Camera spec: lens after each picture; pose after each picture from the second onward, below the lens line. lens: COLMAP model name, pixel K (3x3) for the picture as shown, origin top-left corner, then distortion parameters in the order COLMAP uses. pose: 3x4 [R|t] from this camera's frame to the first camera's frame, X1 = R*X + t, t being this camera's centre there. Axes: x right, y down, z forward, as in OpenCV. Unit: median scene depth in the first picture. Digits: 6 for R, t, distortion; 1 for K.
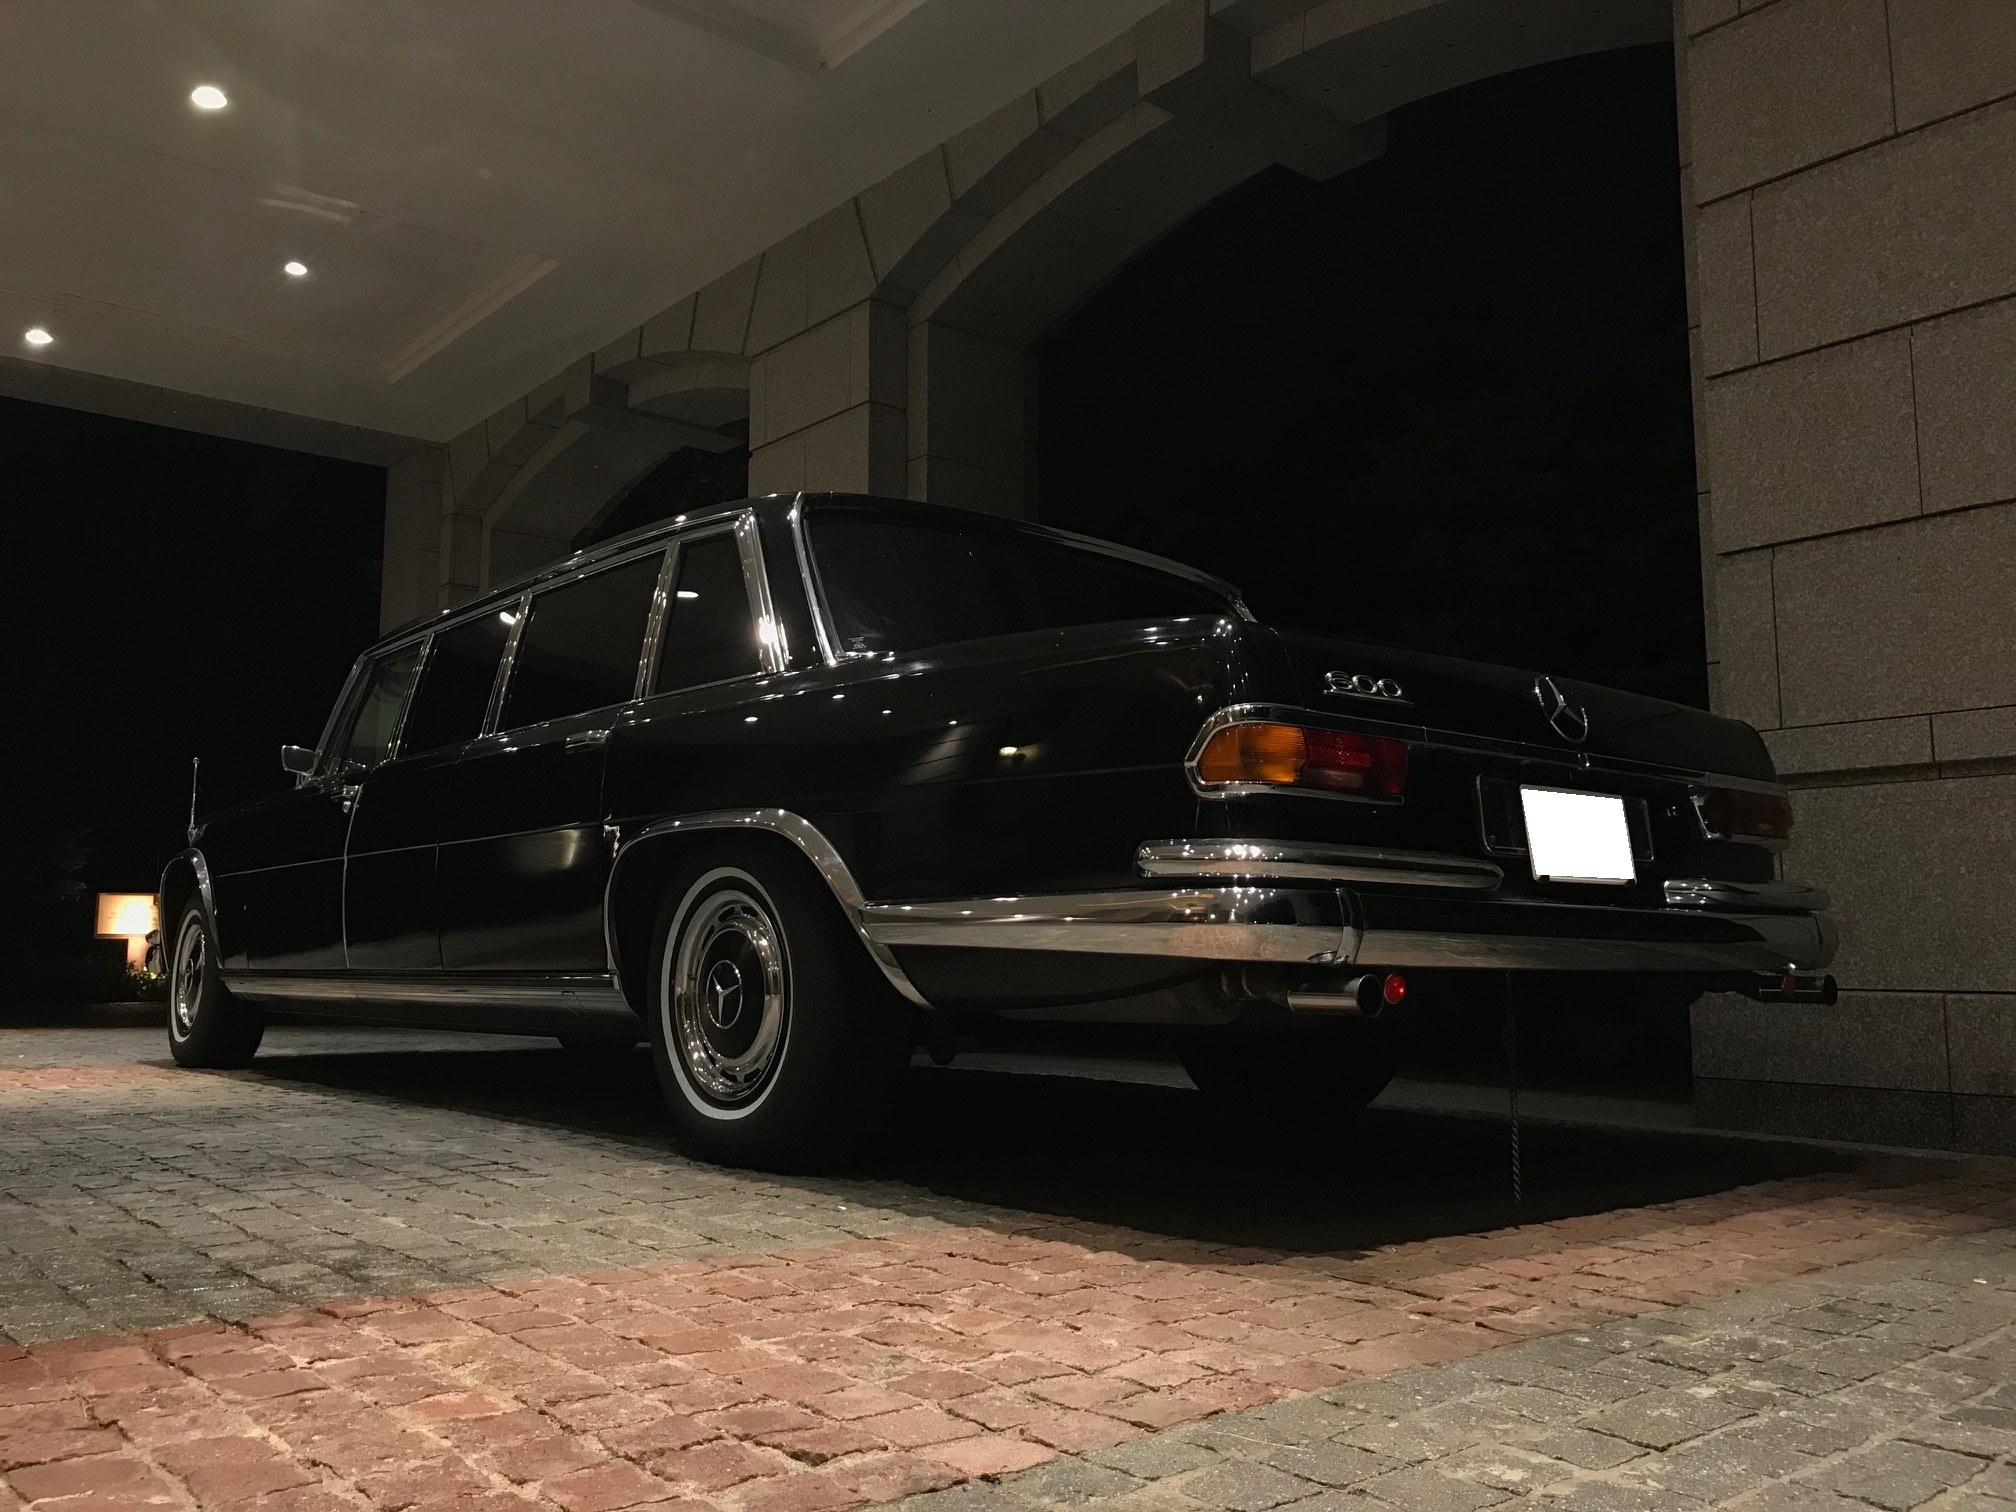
lens RADIAL K [[1672.8, 0, 1008.0], [0, 1672.8, 756.0], [0, 0, 1]] dist [0.000906, 0.001705]
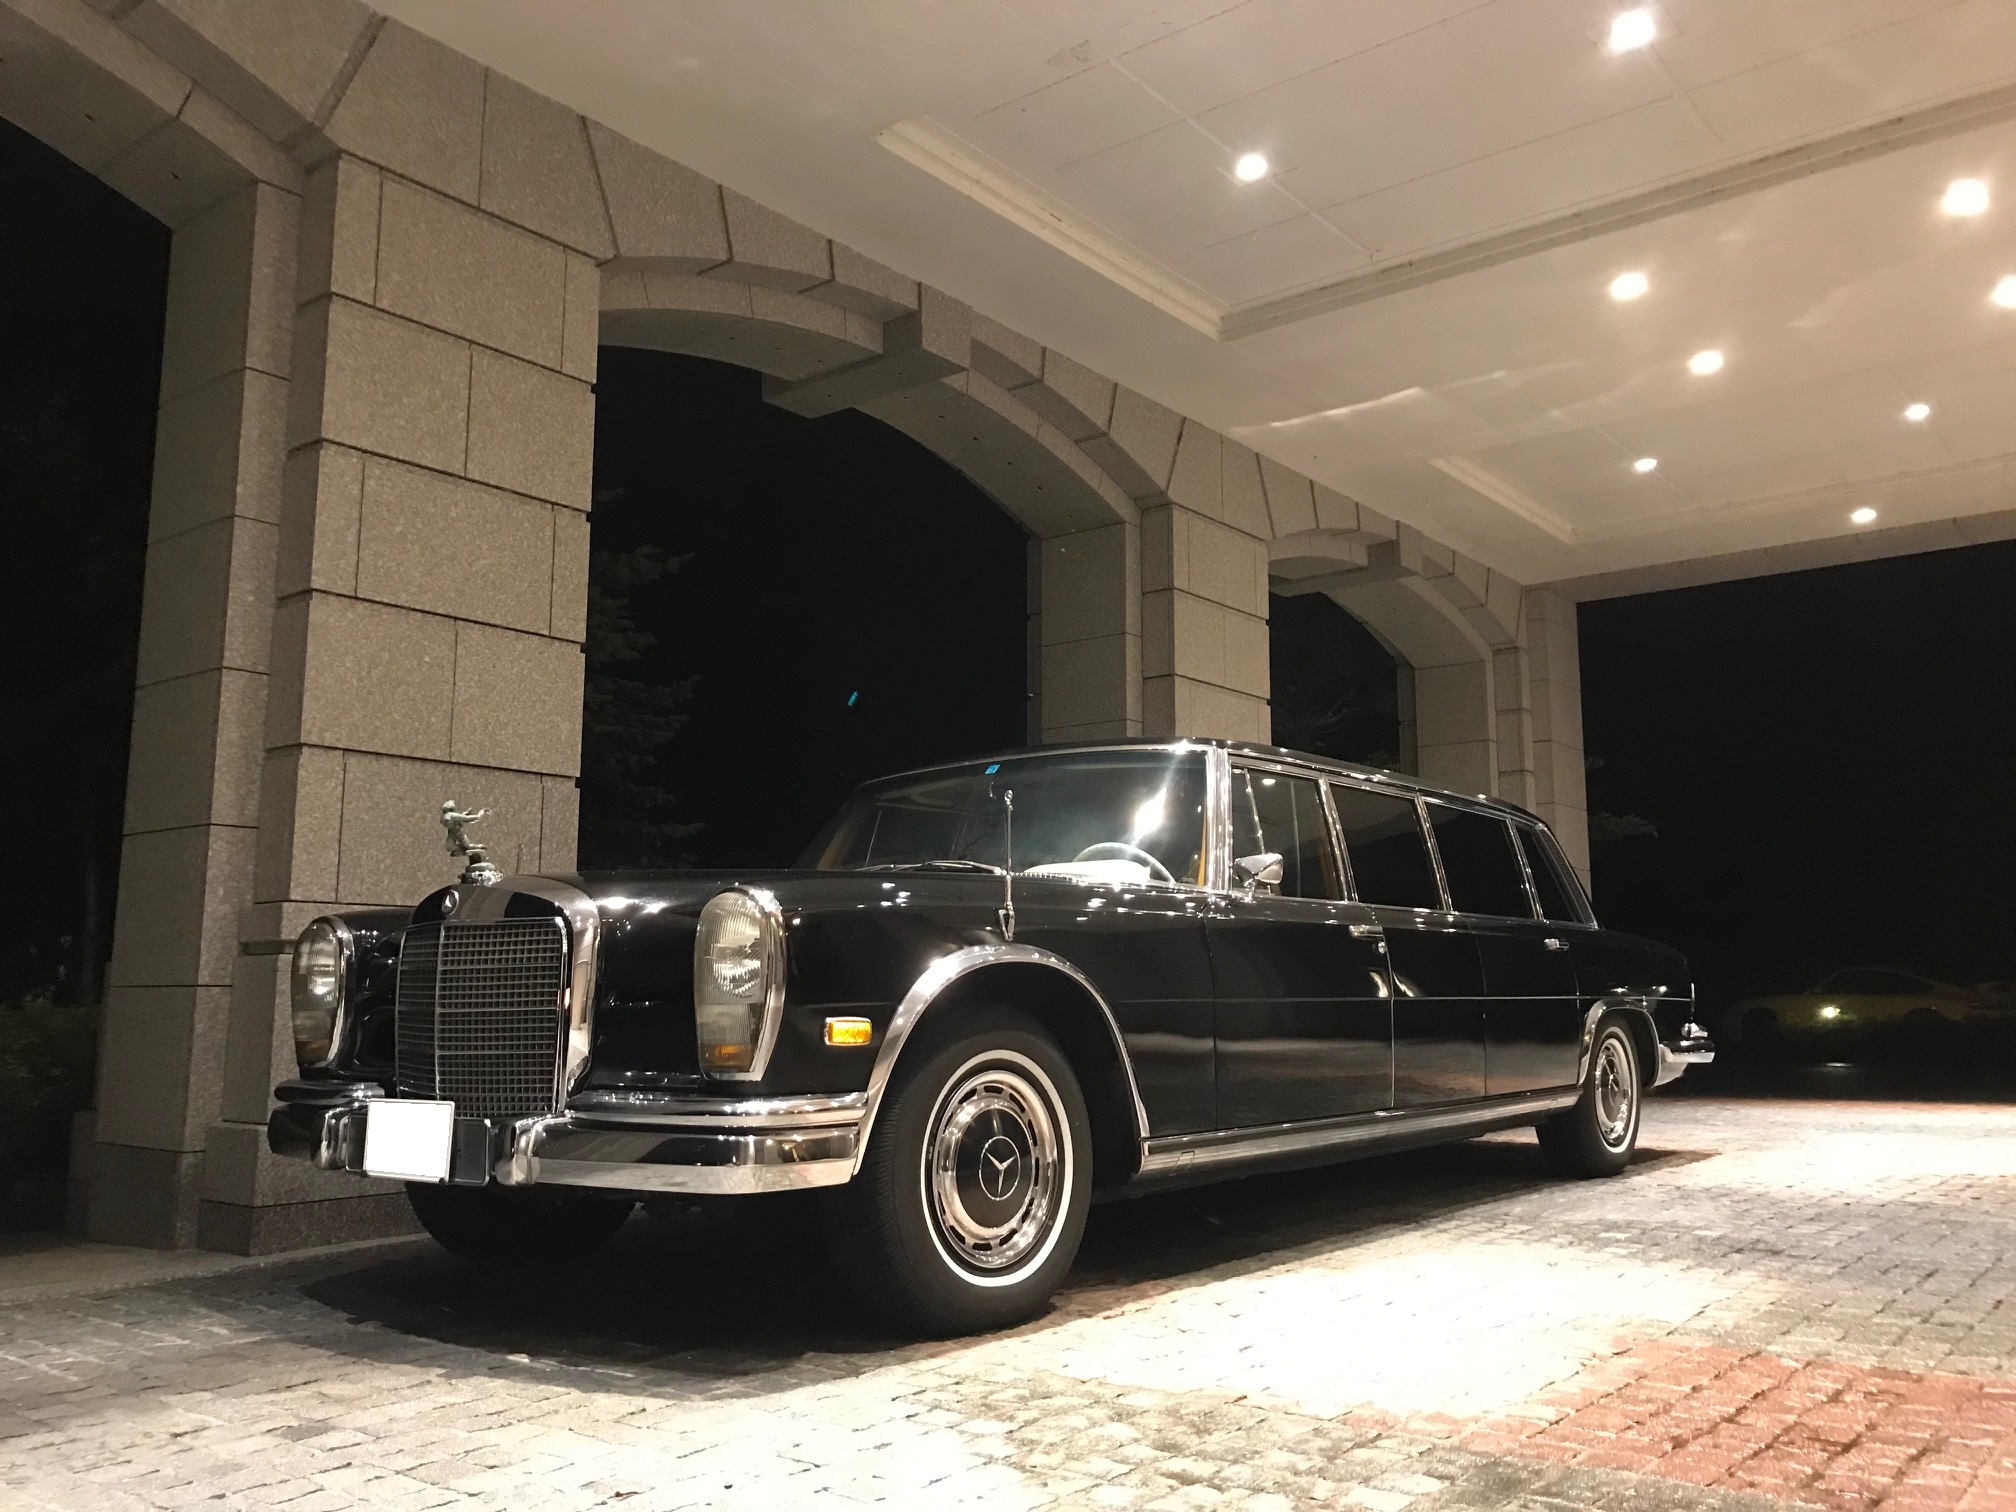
lens RADIAL K [[1672.8, 0, 1008.0], [0, 1672.8, 756.0], [0, 0, 1]] dist [0.000906, 0.001705]
pose [[-0.195393, 0.212014, 0.957534, -0.921751], [-0.034882, 0.974233, -0.222829, 0.124759], [-0.980105, -0.076940, -0.182963, 1.085296]]
